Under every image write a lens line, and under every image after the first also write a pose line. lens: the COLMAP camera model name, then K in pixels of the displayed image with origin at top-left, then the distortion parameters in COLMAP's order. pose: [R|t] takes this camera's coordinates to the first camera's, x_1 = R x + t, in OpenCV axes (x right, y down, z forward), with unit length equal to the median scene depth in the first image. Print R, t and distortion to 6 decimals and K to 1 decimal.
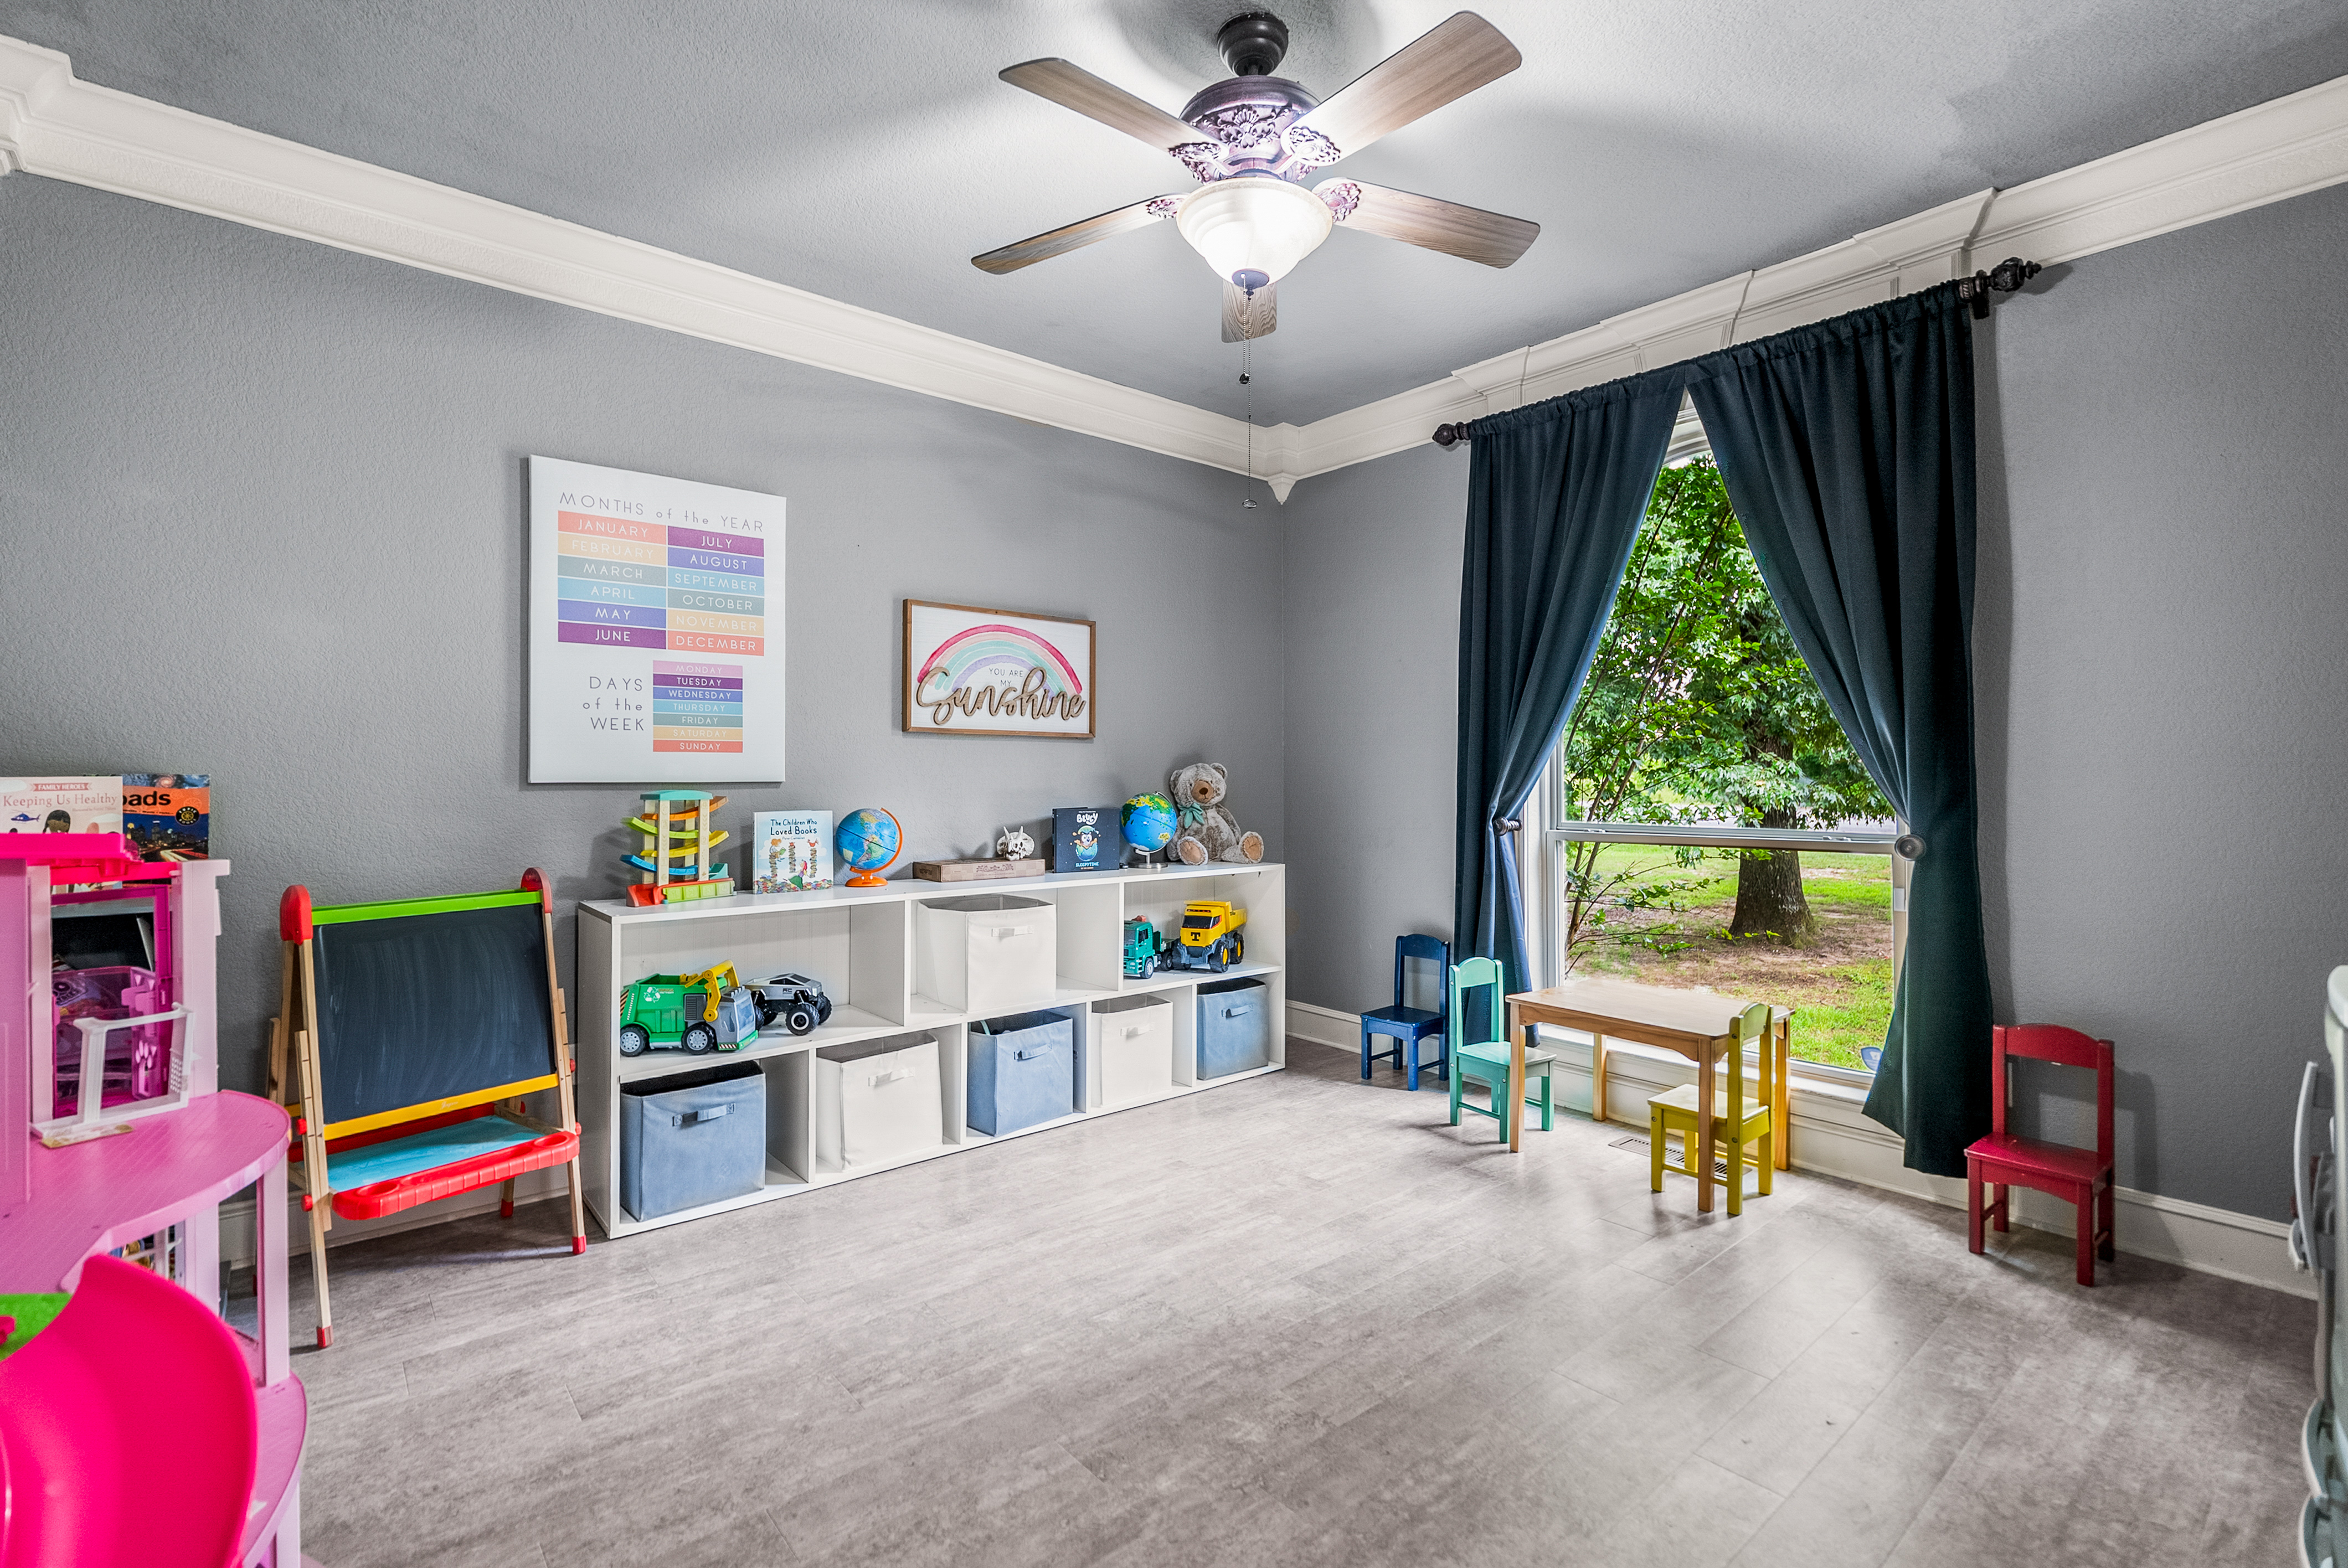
lens RADIAL K [[1060.8, 0, 1178.1], [0, 1060.8, 776.5], [0, 0, 1]] dist [-0.008634, 0.001236]
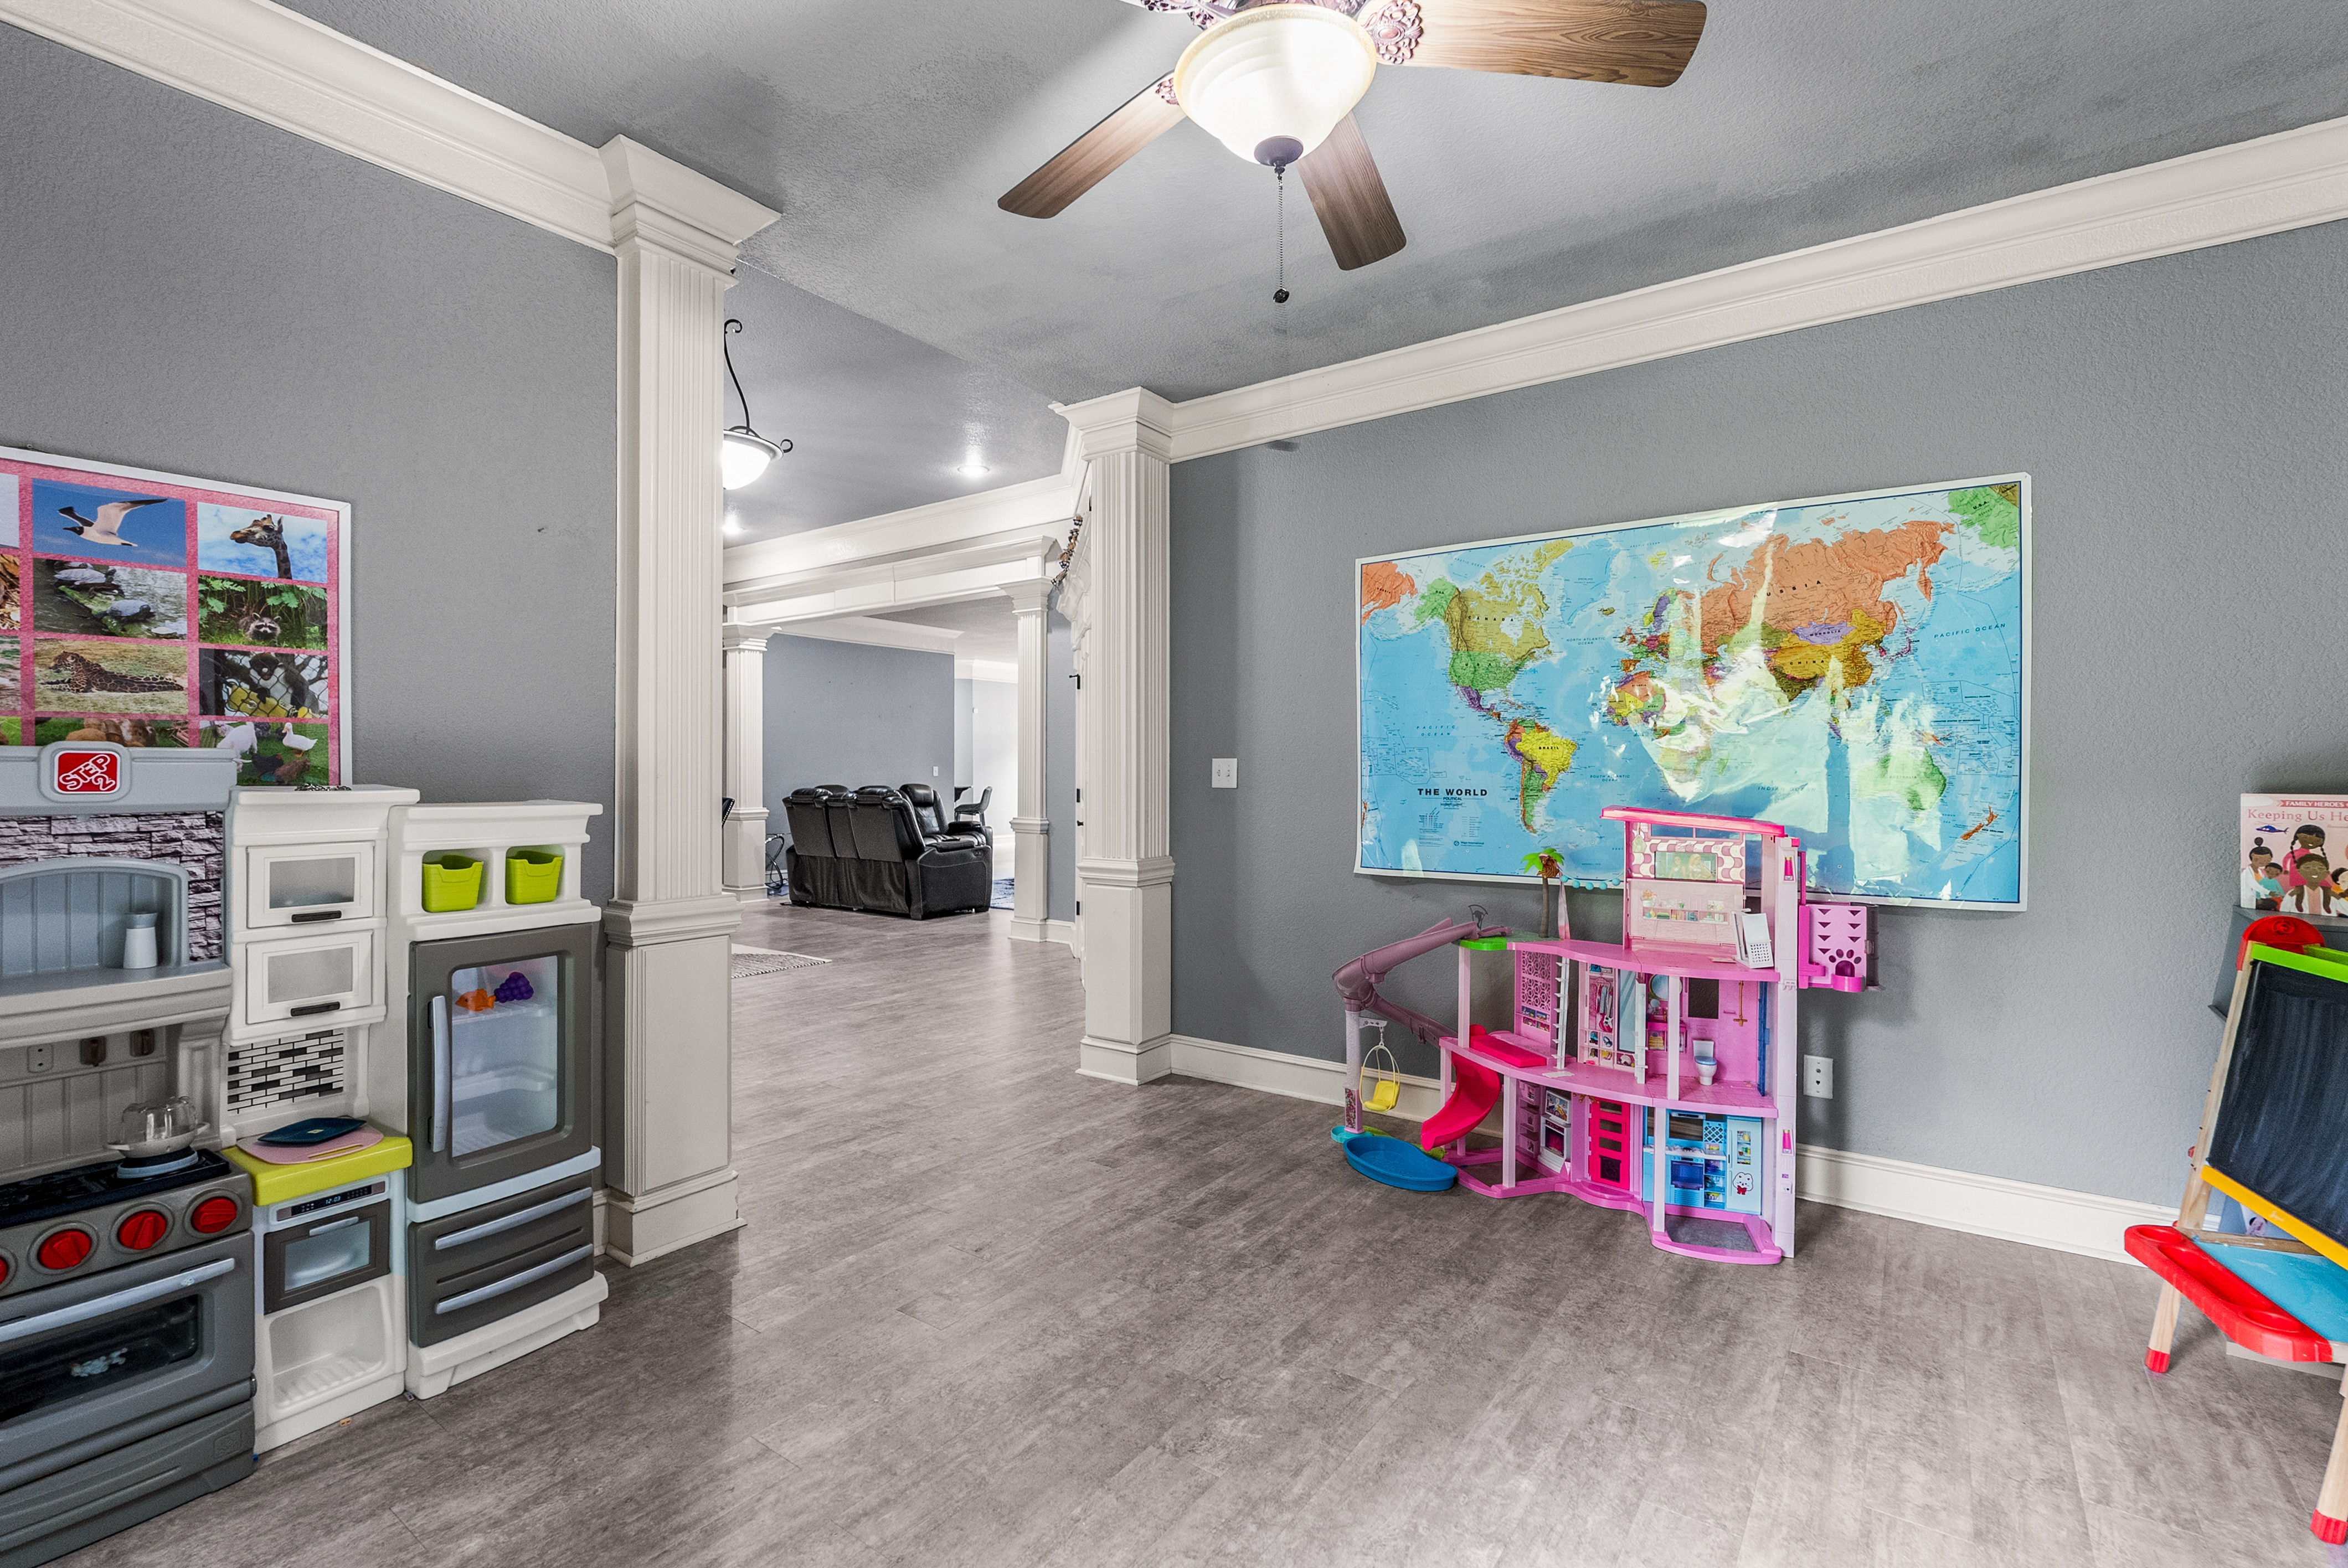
lens RADIAL K [[1060.8, 0, 1178.6], [0, 1060.8, 776.1], [0, 0, 1]] dist [-0.008634, 0.001236]
pose [[-0.969045, -0.002768, -0.246867, 0.356414], [-0.004276, 0.999975, 0.005571, -0.020888], [0.246845, 0.006454, -0.969033, 1.878277]]
